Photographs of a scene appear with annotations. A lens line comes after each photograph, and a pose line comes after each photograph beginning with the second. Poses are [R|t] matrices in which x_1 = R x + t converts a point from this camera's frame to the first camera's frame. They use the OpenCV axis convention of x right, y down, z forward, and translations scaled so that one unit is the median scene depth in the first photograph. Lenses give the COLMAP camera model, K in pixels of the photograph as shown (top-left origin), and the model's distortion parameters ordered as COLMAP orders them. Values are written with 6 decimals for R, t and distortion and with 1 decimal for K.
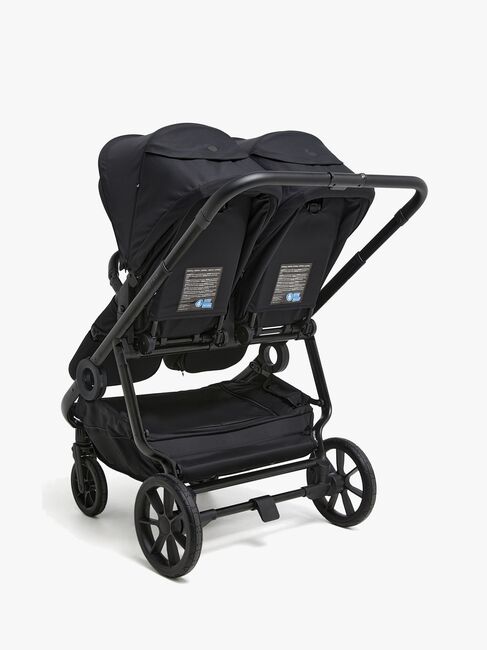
lens RADIAL K [[935.8, 0, 243.5], [0, 935.8, 325.0], [0, 0, 1]] dist [0.051845, 0.036085]
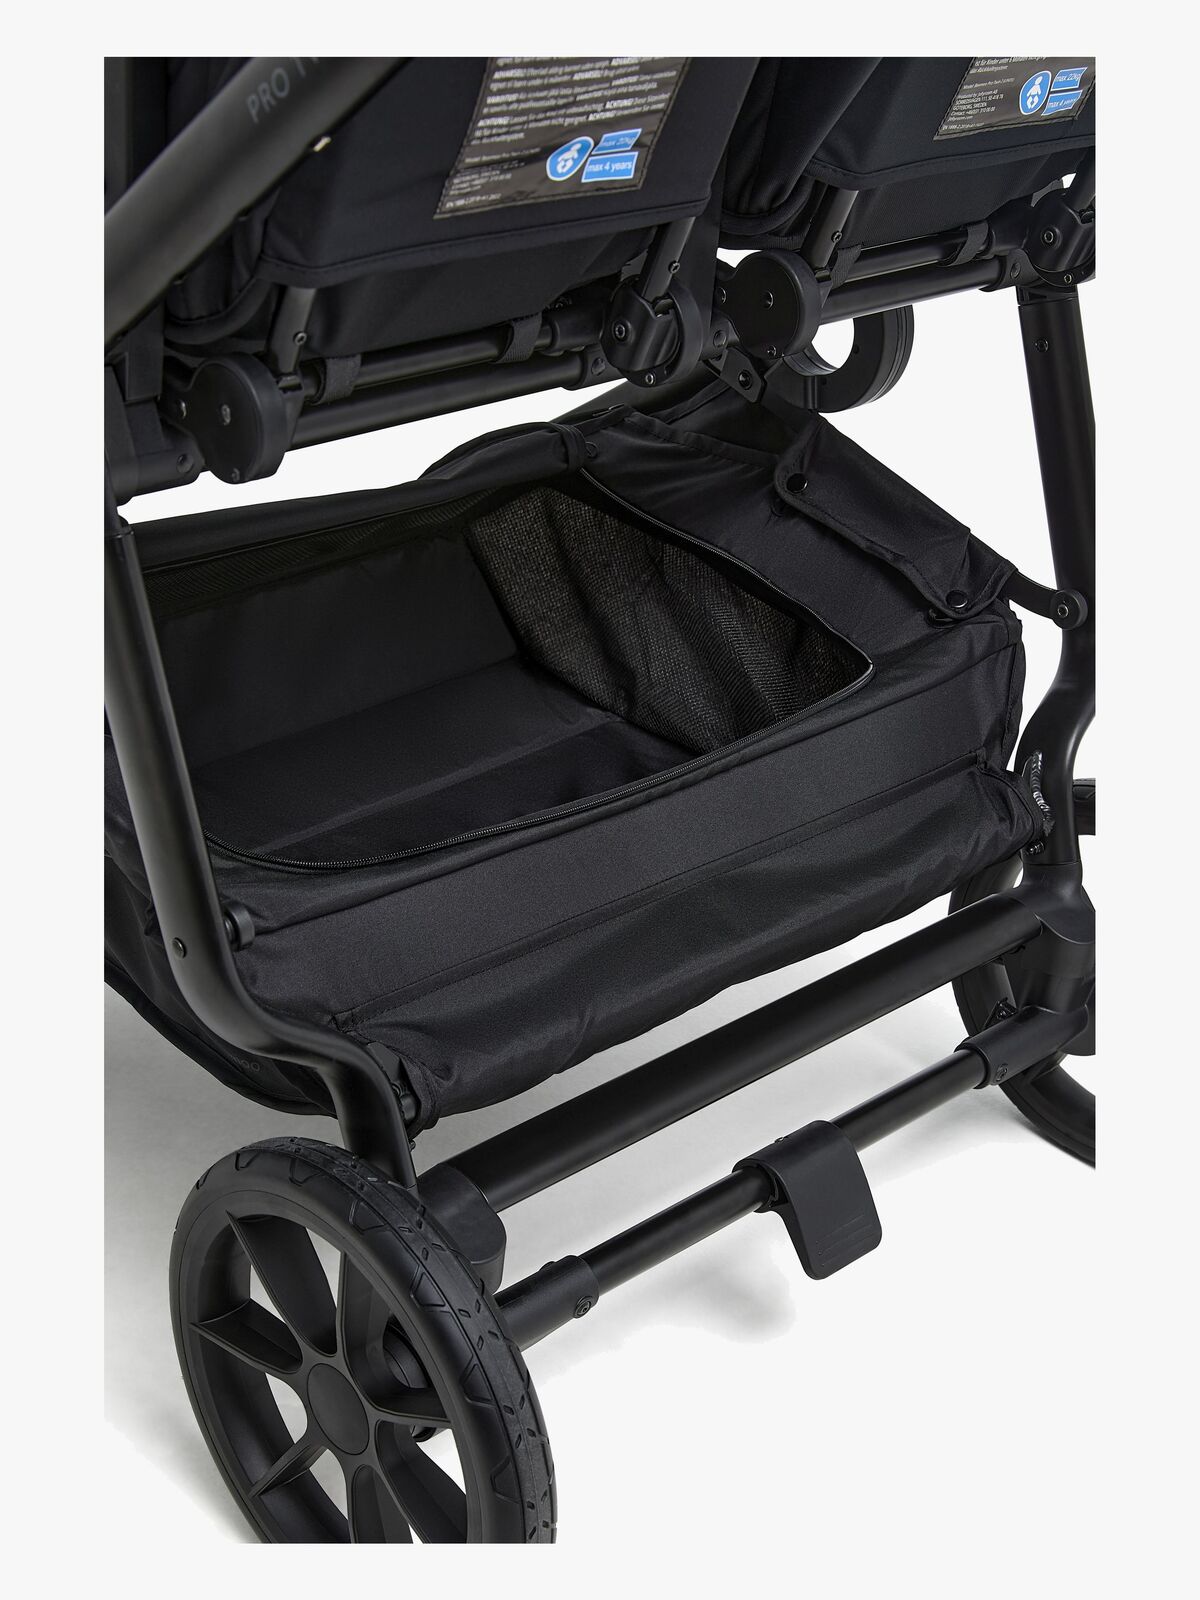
lens RADIAL K [[2303.4, 0, 600.0], [0, 2303.4, 800.0], [0, 0, 1]] dist [0.051845, 0.036085]
pose [[0.995375, 0.037219, 0.088558, -0.071806], [-0.067934, 0.924534, 0.374996, -0.069583], [-0.067918, -0.379278, 0.922787, 0.576776]]
